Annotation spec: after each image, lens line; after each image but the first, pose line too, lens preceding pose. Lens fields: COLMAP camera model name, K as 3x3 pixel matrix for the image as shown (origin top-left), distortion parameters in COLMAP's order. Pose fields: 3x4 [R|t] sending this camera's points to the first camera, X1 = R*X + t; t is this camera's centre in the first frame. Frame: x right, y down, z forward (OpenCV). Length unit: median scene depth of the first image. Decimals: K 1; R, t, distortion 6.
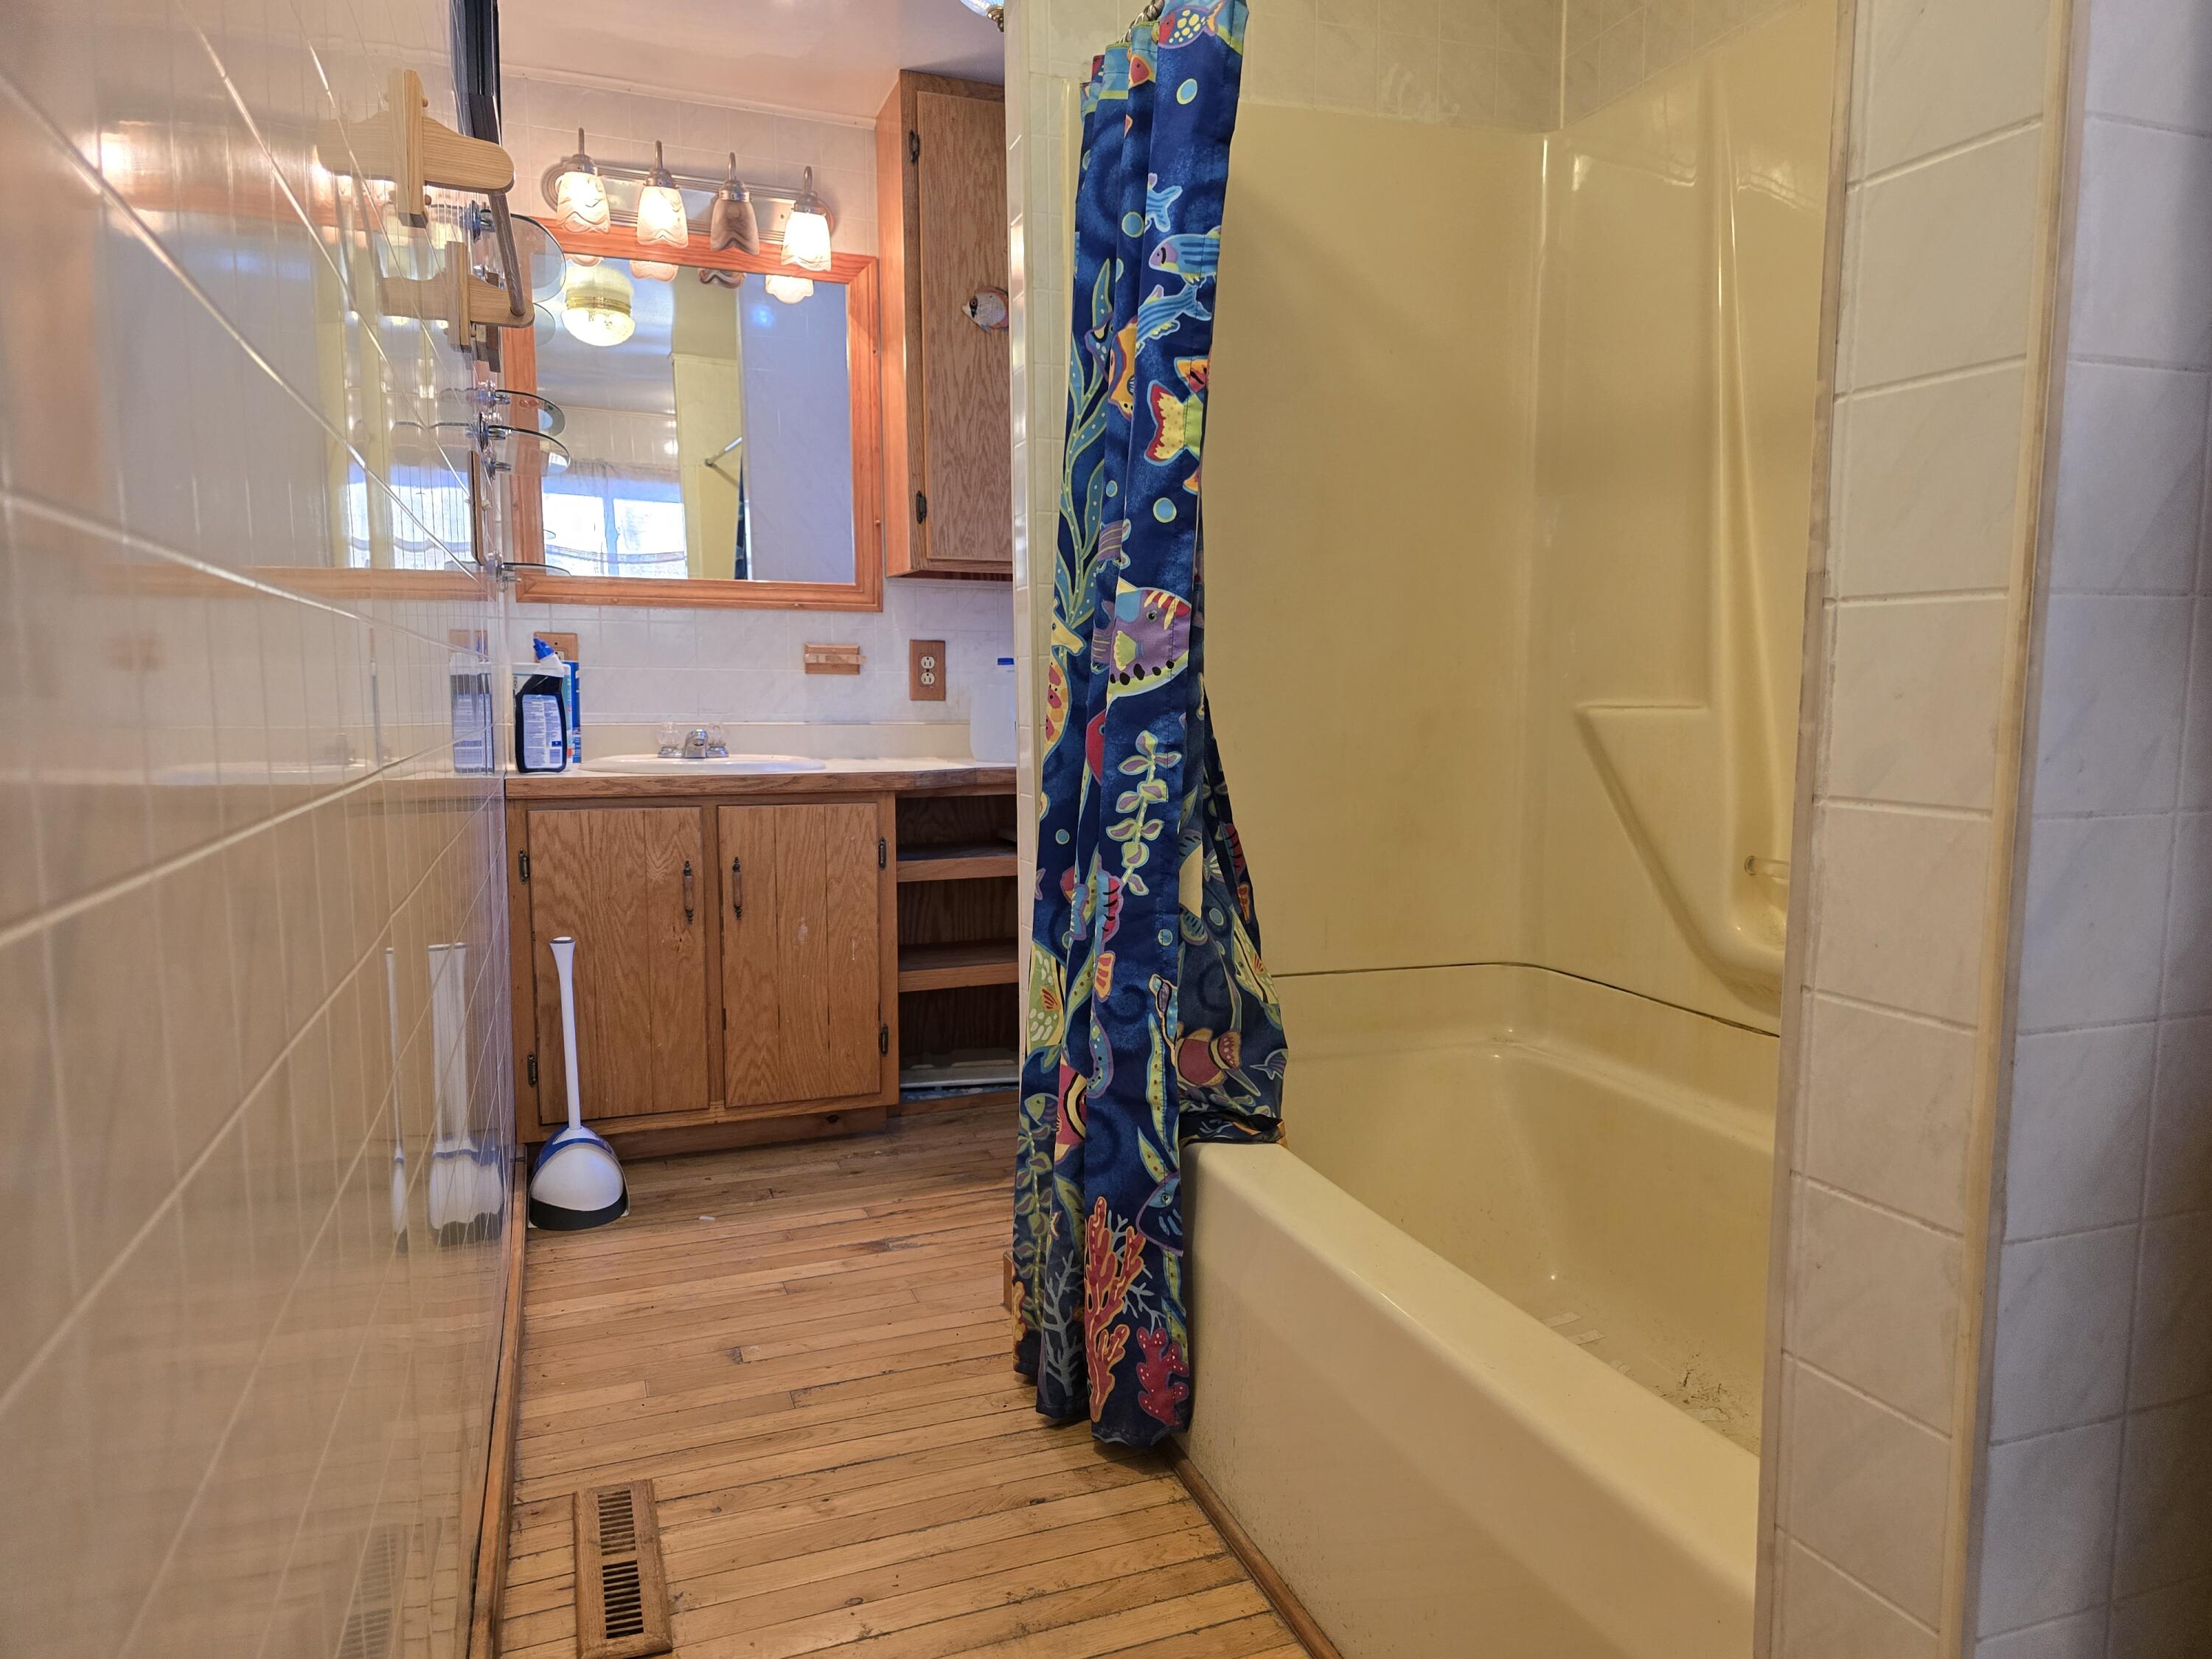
lens RADIAL K [[1485.5, 0, 1106.0], [0, 1485.5, 829.5], [0, 0, 1]] dist [0.051743, -0.056607]
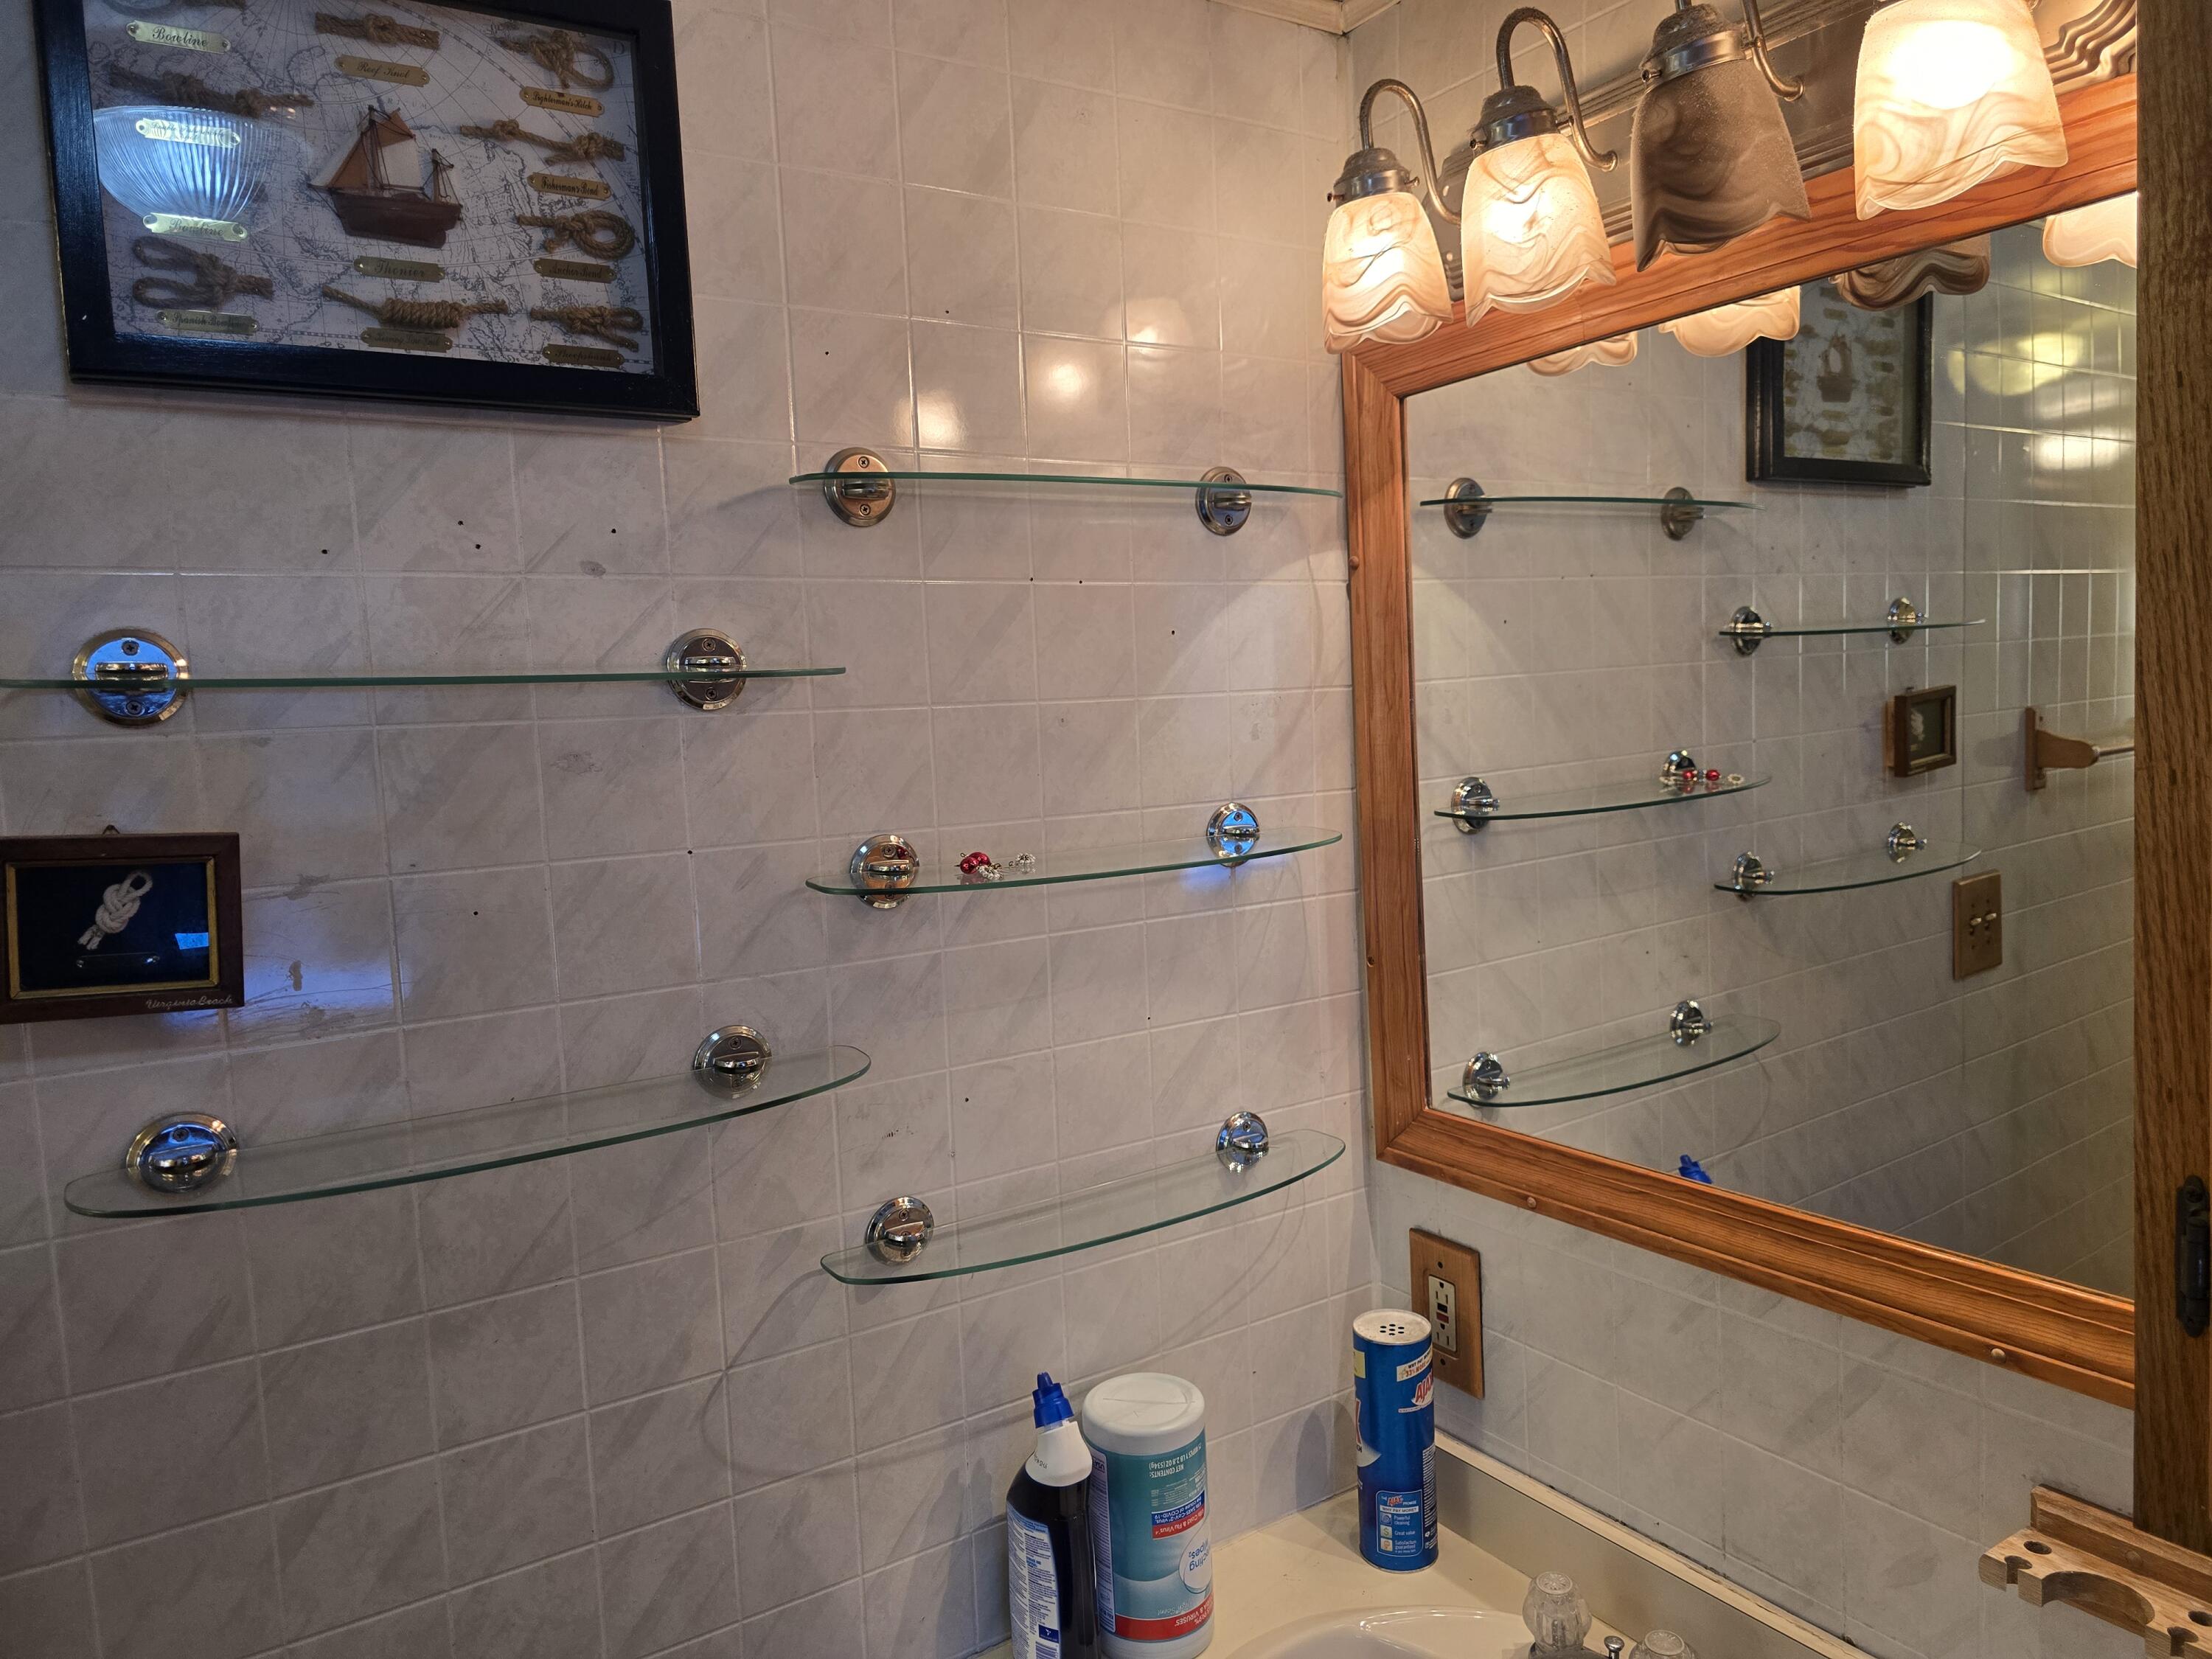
lens RADIAL K [[1485.5, 0, 1106.0], [0, 1485.5, 829.5], [0, 0, 1]] dist [0.051743, -0.056607]
pose [[0.215332, 0.064345, -0.974419, 0.037064], [-0.044822, 0.997426, 0.055959, -0.308331], [0.975512, 0.031626, 0.217662, 0.907376]]
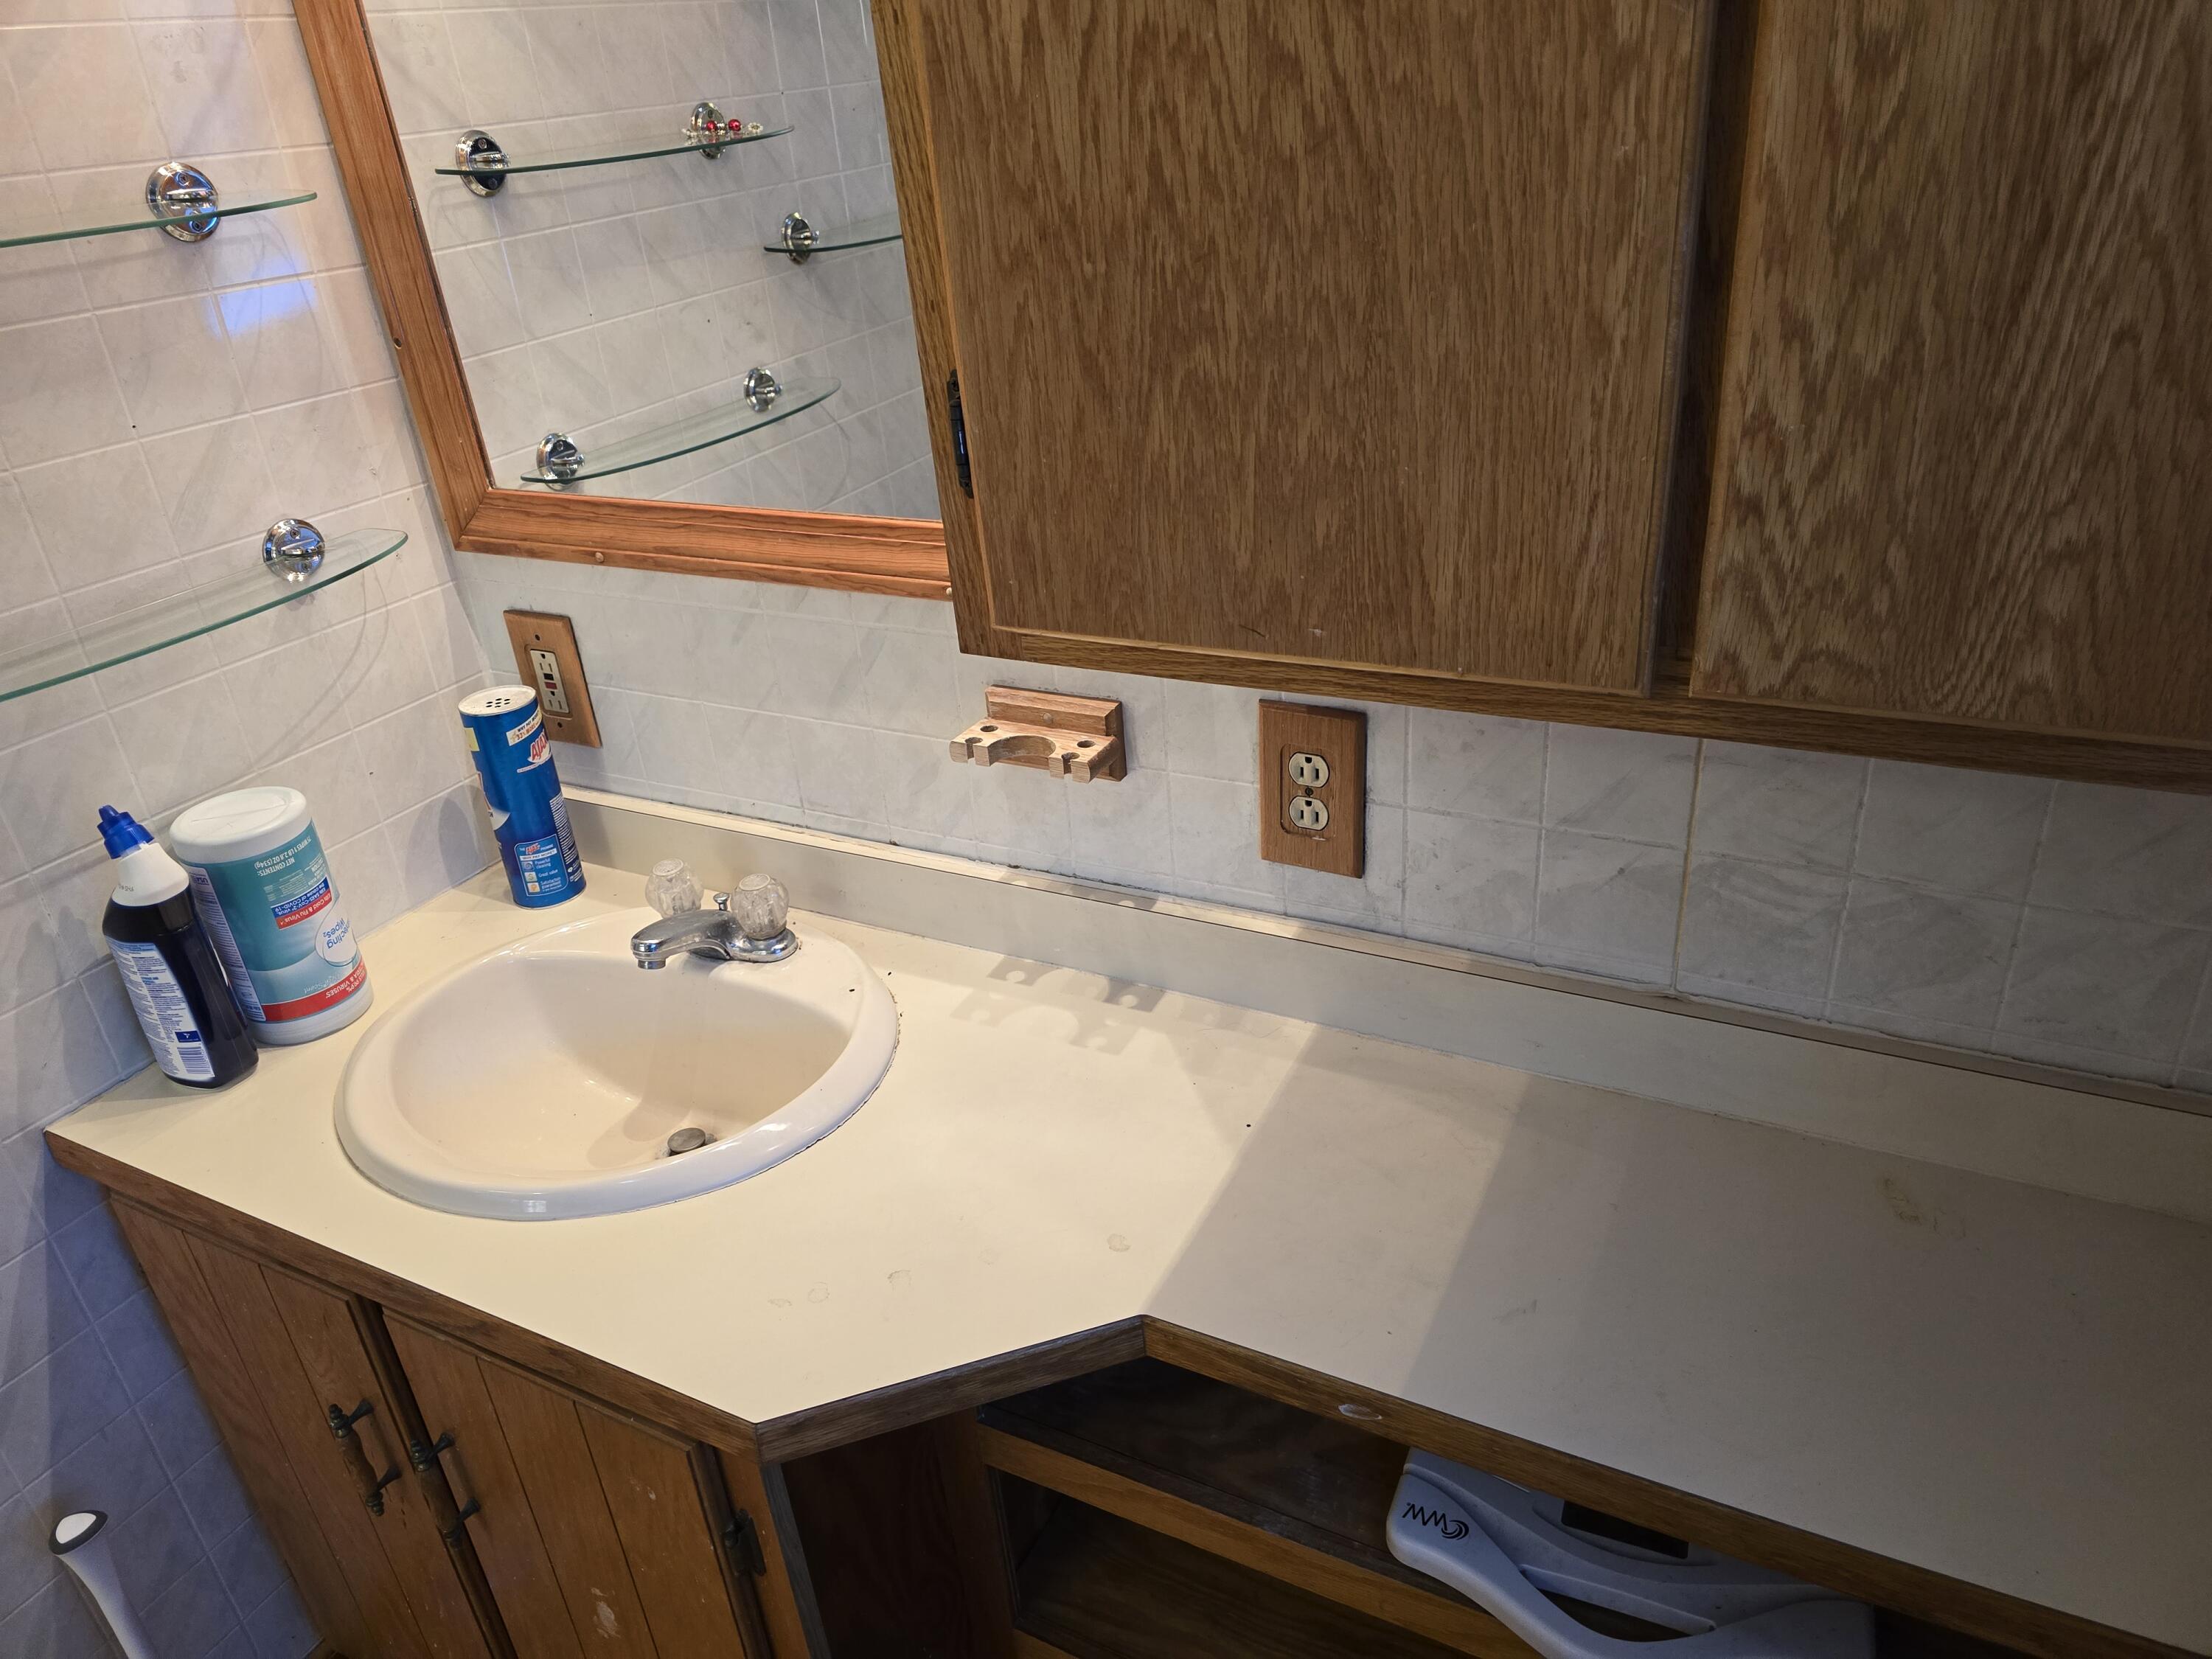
lens RADIAL K [[1485.5, 0, 1106.0], [0, 1485.5, 829.5], [0, 0, 1]] dist [0.051743, -0.056607]
pose [[0.670987, 0.286952, -0.683692, 0.097880], [0.006139, 0.919896, 0.392114, -0.283250], [0.741444, -0.267301, 0.615476, 0.935977]]
